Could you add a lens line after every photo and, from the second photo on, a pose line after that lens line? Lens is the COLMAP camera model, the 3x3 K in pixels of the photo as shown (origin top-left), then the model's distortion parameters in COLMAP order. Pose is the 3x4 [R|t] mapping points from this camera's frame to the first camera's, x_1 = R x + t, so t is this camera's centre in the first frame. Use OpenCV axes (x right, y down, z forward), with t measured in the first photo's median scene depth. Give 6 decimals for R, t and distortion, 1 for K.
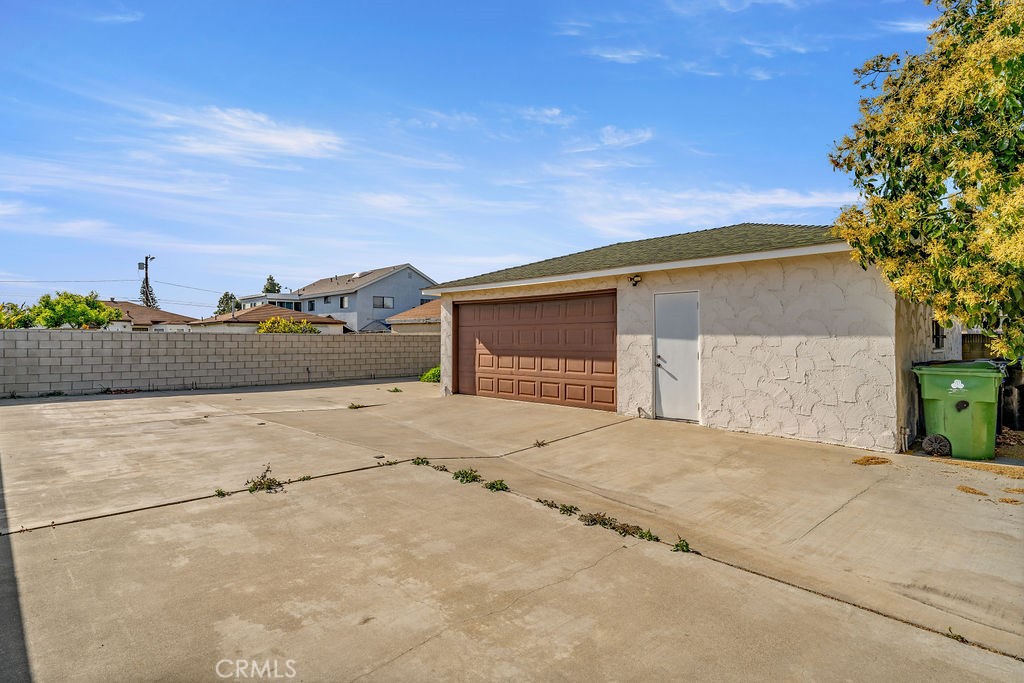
lens RADIAL K [[536.0, 0, 510.8], [0, 536.0, 341.7], [0, 0, 1]] dist [-0.002686, 0.000419]
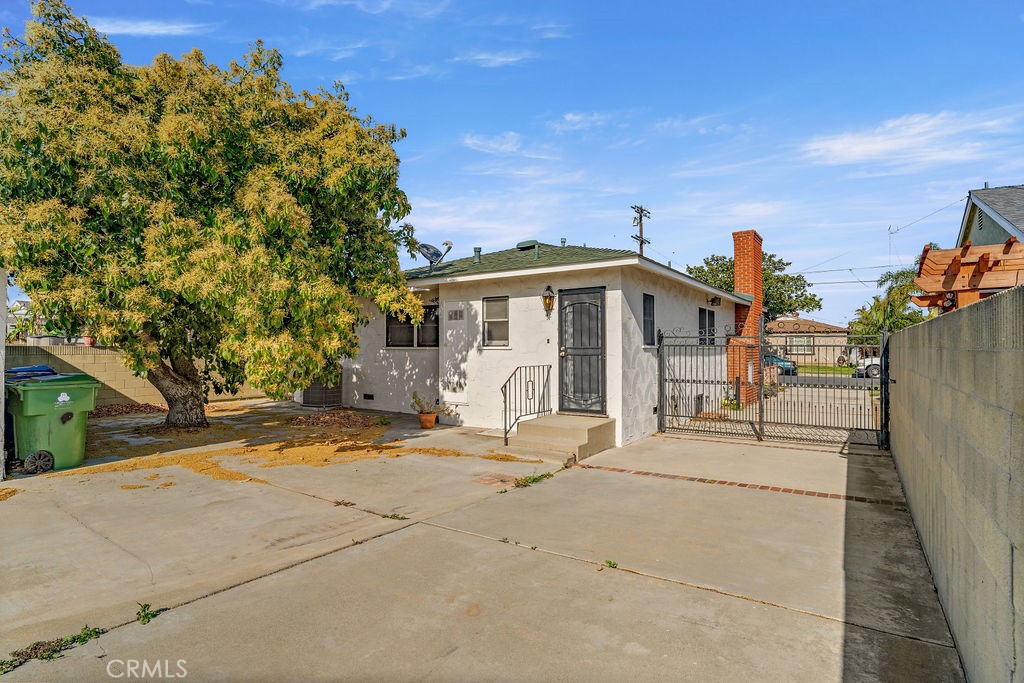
lens RADIAL K [[536.0, 0, 511.8], [0, 536.0, 346.9], [0, 0, 1]] dist [-0.002686, 0.000419]
pose [[-0.211849, 0.005851, 0.977285, -0.189077], [0.002153, 0.999982, -0.005520, -0.005133], [-0.977300, 0.000935, -0.211857, 0.201536]]
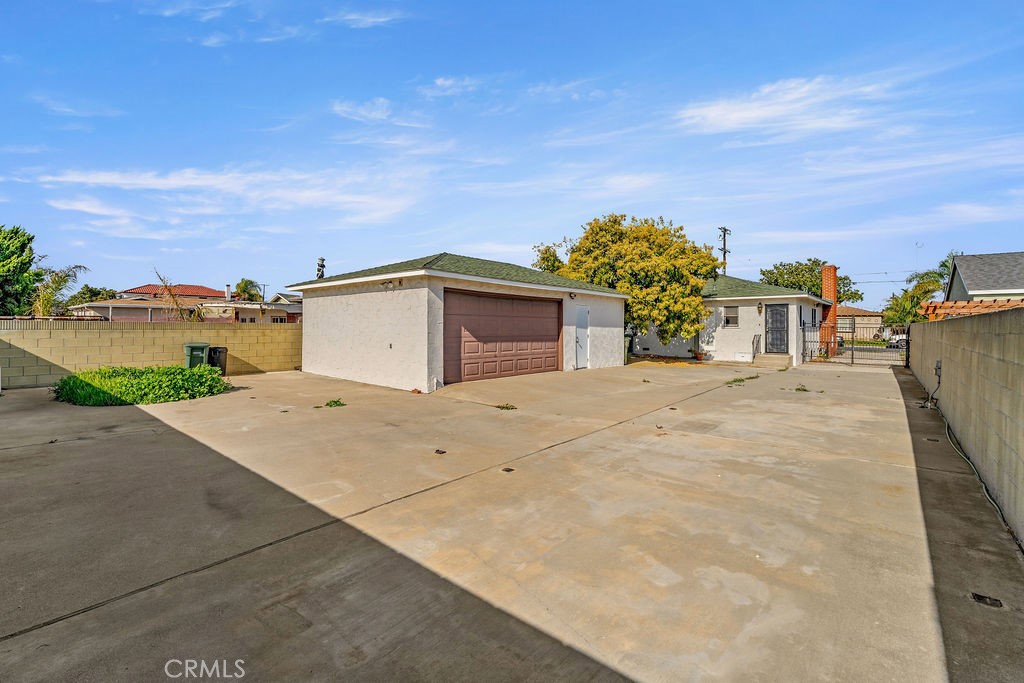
lens RADIAL K [[448.7, 0, 512.3], [0, 448.7, 332.8], [0, 0, 1]] dist [-0.000518, -0.000027]
pose [[-0.092464, -0.013460, 0.995625, -0.999763], [-0.004136, 0.999905, 0.013134, -0.006706], [-0.995707, -0.002903, -0.092510, 1.055725]]
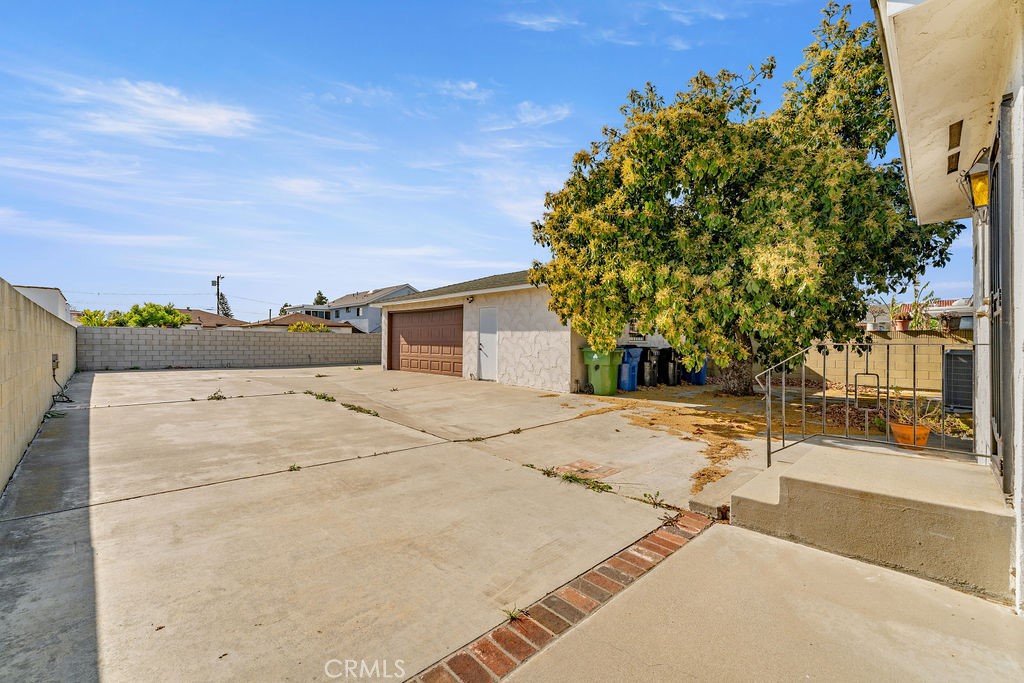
lens RADIAL K [[421.4, 0, 513.6], [0, 421.4, 343.0], [0, 0, 1]] dist [0.003032, 0.000011]
pose [[0.999973, 0.007166, 0.001340, 0.289969], [-0.007164, 0.999972, -0.001932, 0.020258], [-0.001353, 0.001922, 0.999997, -0.270766]]
